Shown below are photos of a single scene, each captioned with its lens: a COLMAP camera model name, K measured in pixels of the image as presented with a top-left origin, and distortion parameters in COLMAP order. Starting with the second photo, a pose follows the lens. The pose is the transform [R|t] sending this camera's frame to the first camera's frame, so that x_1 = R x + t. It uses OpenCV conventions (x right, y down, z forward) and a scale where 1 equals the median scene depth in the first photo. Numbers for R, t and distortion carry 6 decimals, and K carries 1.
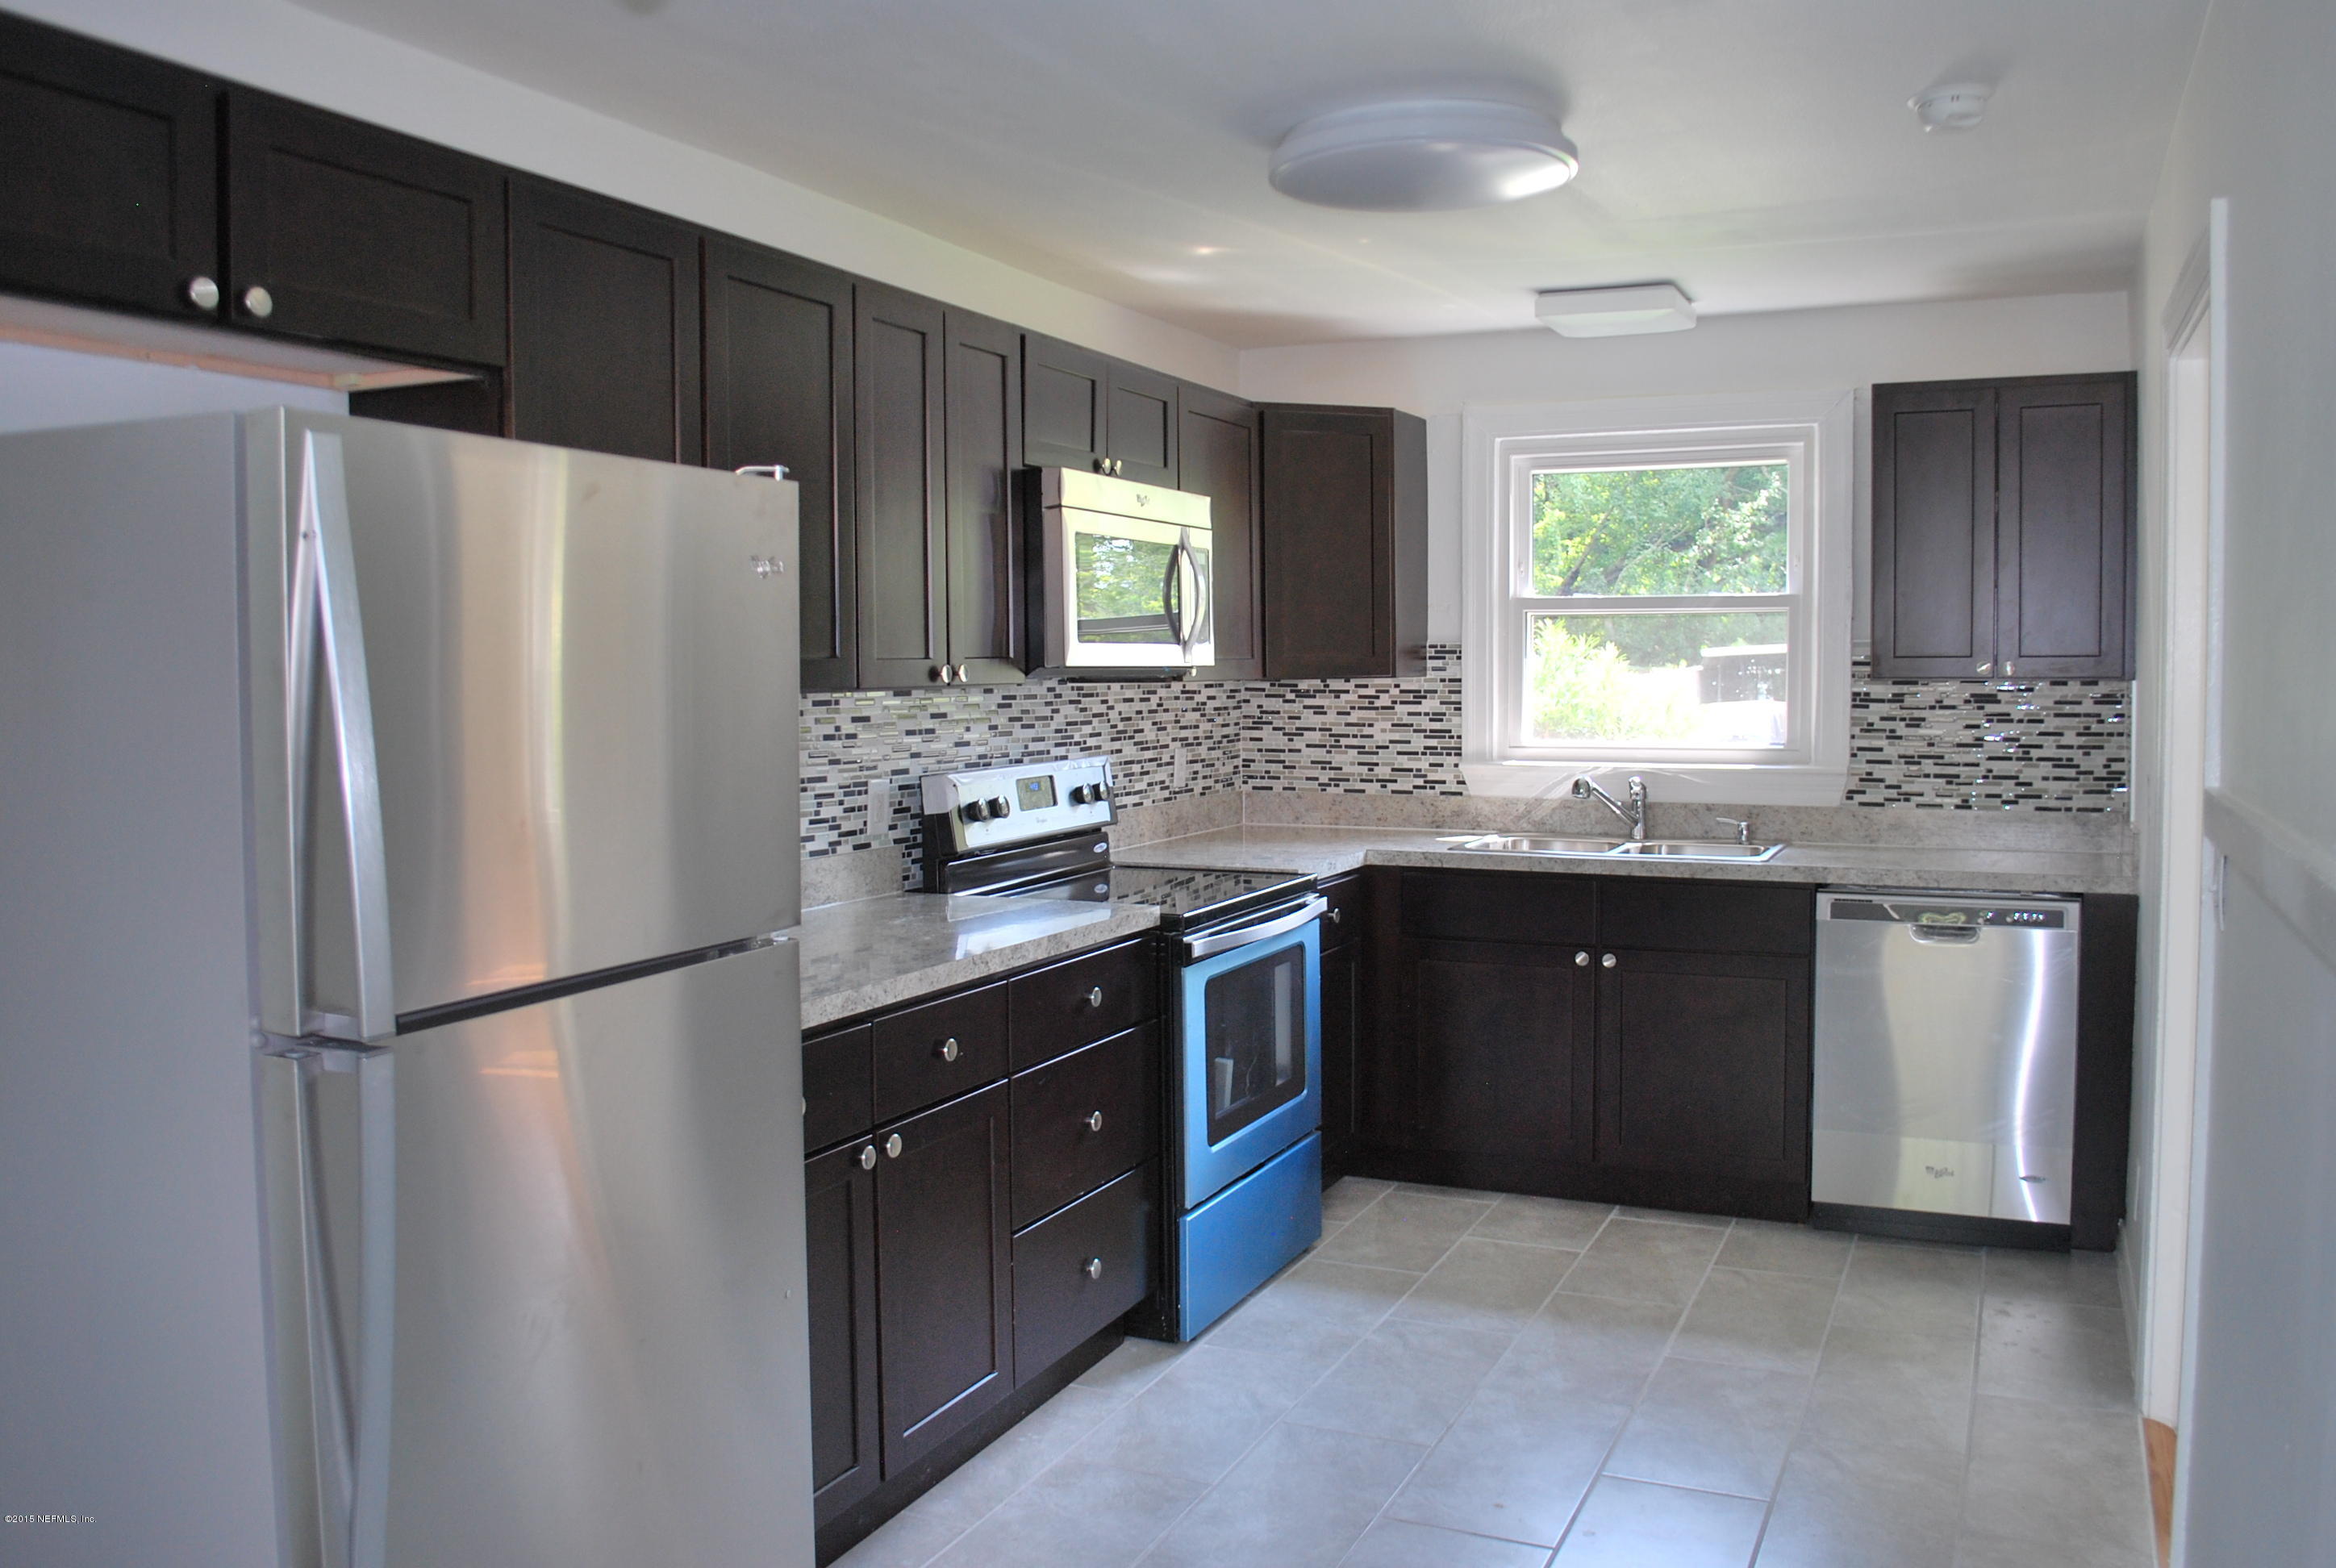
lens RADIAL K [[1988.0, 0, 1177.5], [0, 1988.0, 772.0], [0, 0, 1]] dist [-0.071616, 0.006970]
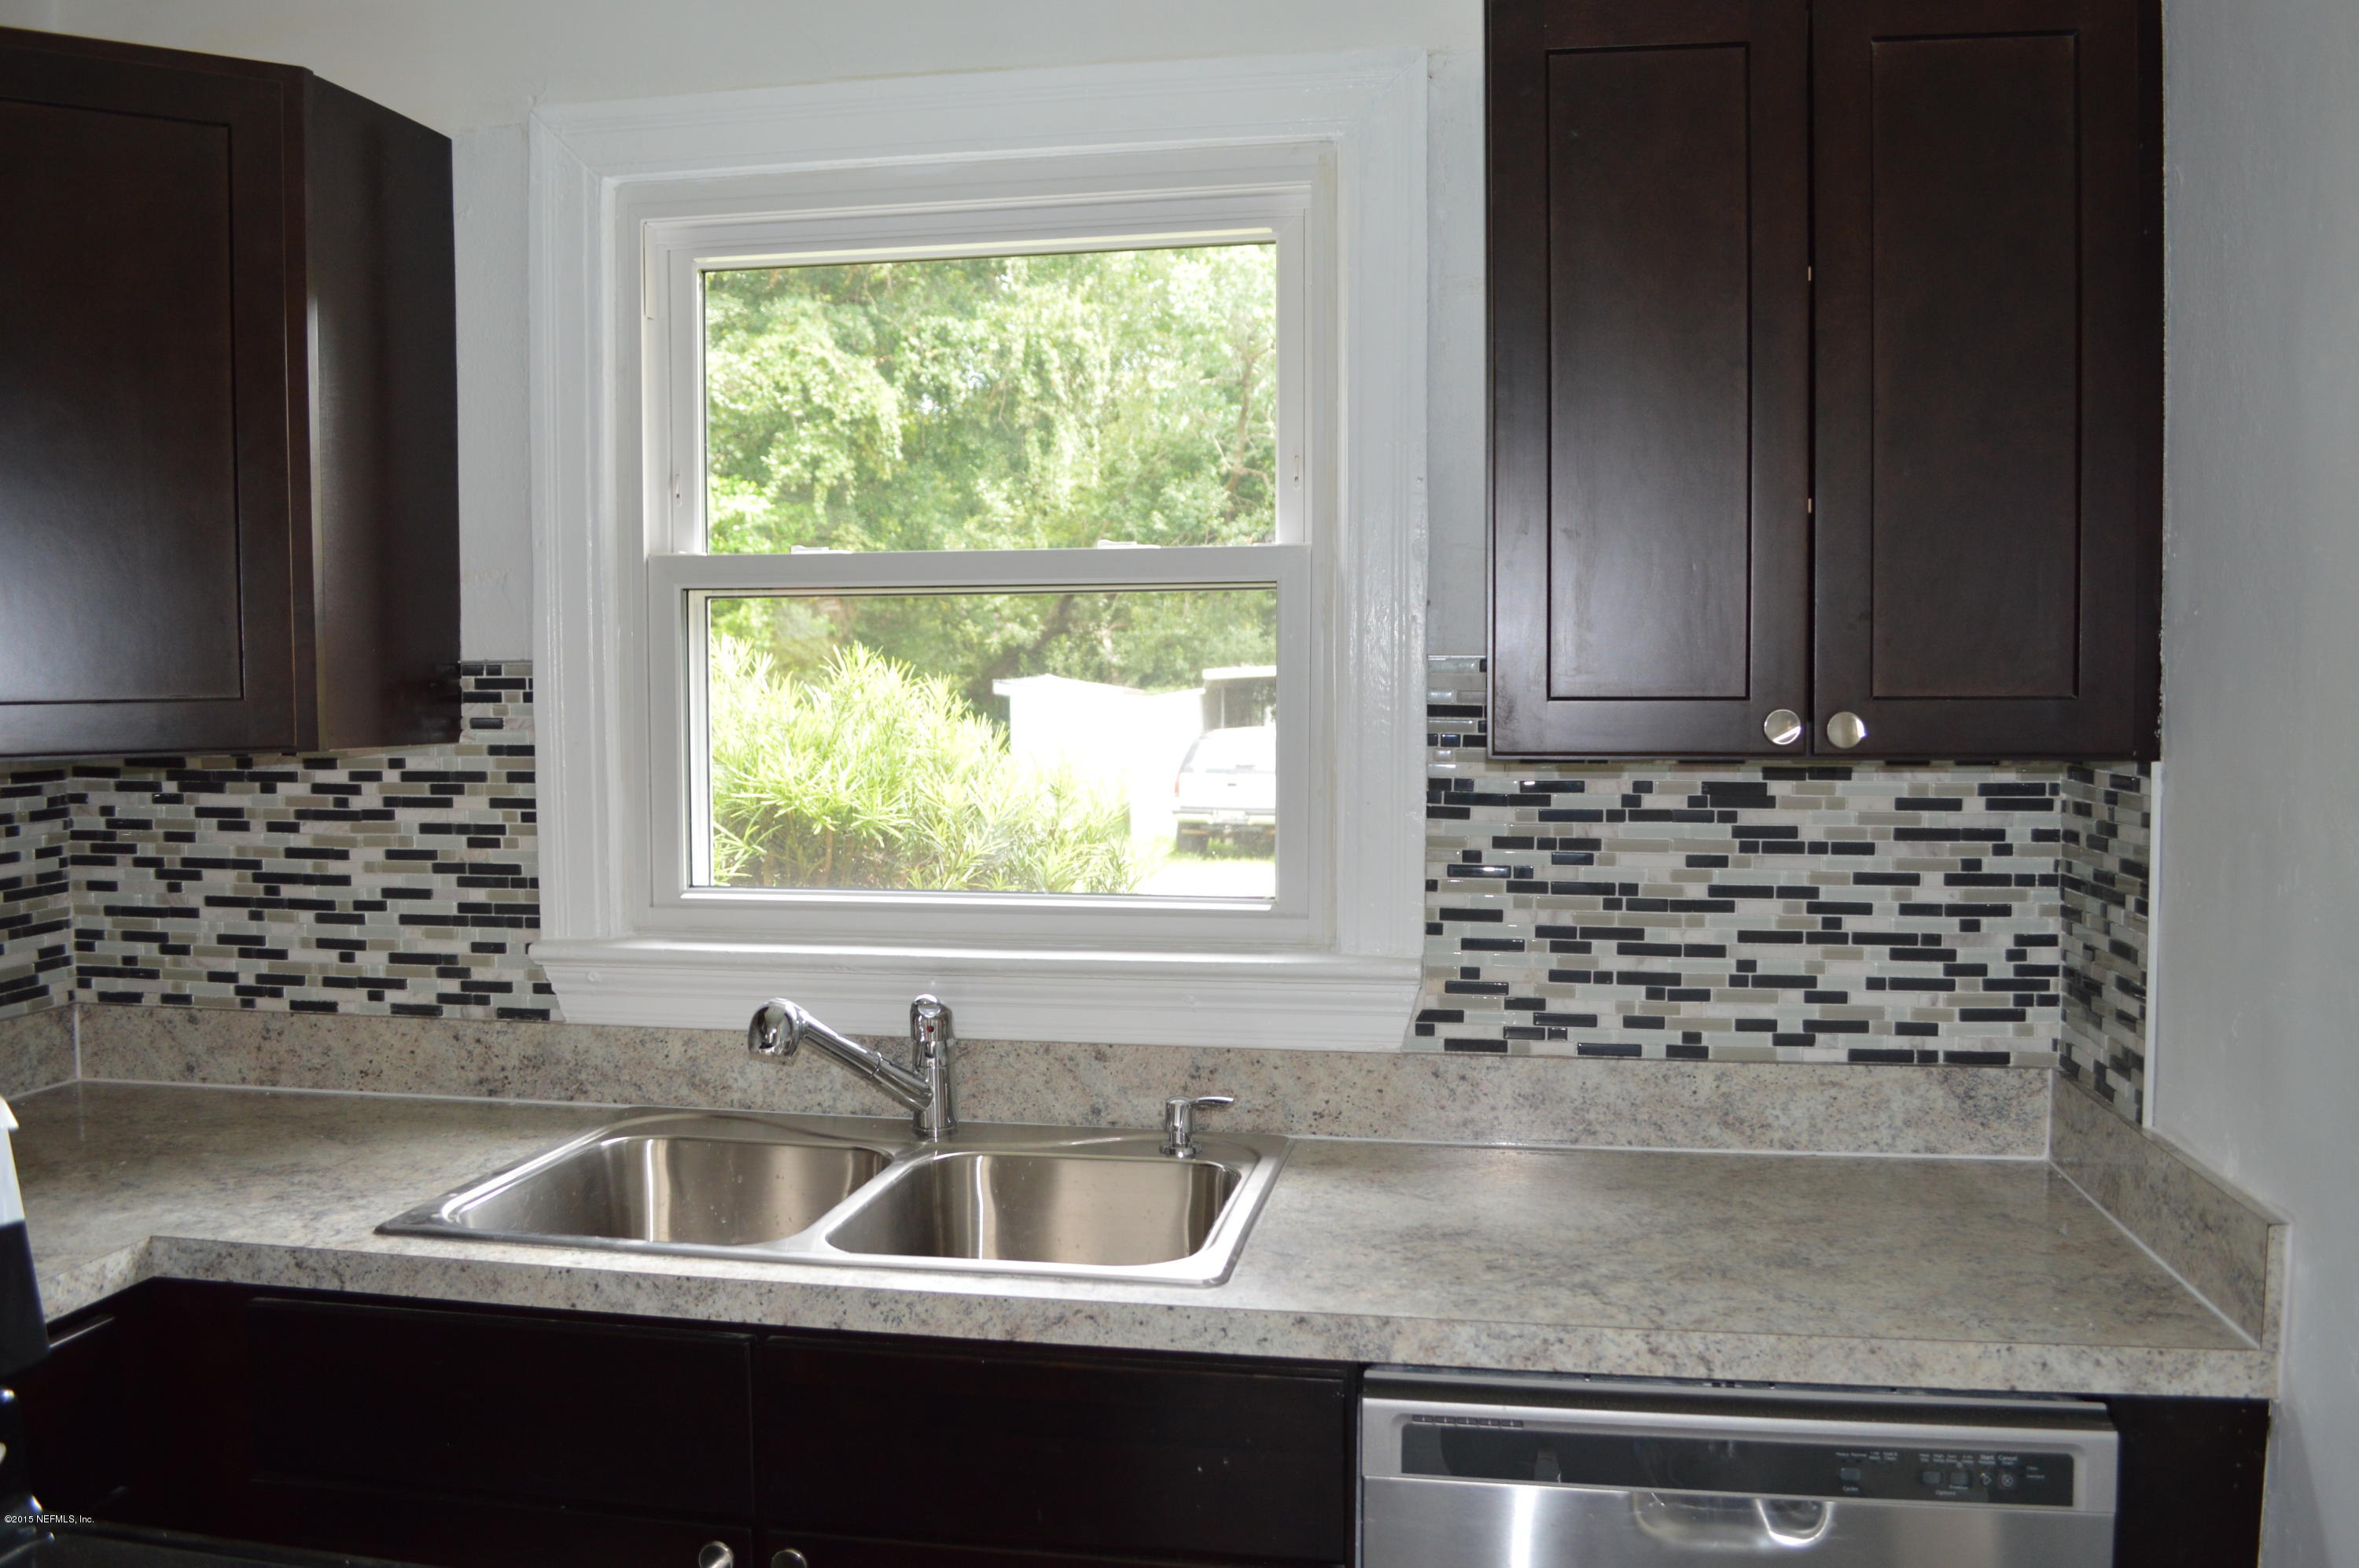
lens RADIAL K [[1871.3, 0, 1171.4], [0, 1871.3, 796.2], [0, 0, 1]] dist [-0.096777, 0.005503]
pose [[0.972939, -0.013582, 0.230662, 0.183976], [0.012489, 0.999903, 0.006199, -0.037146], [-0.230724, -0.003150, 0.973014, 0.583646]]
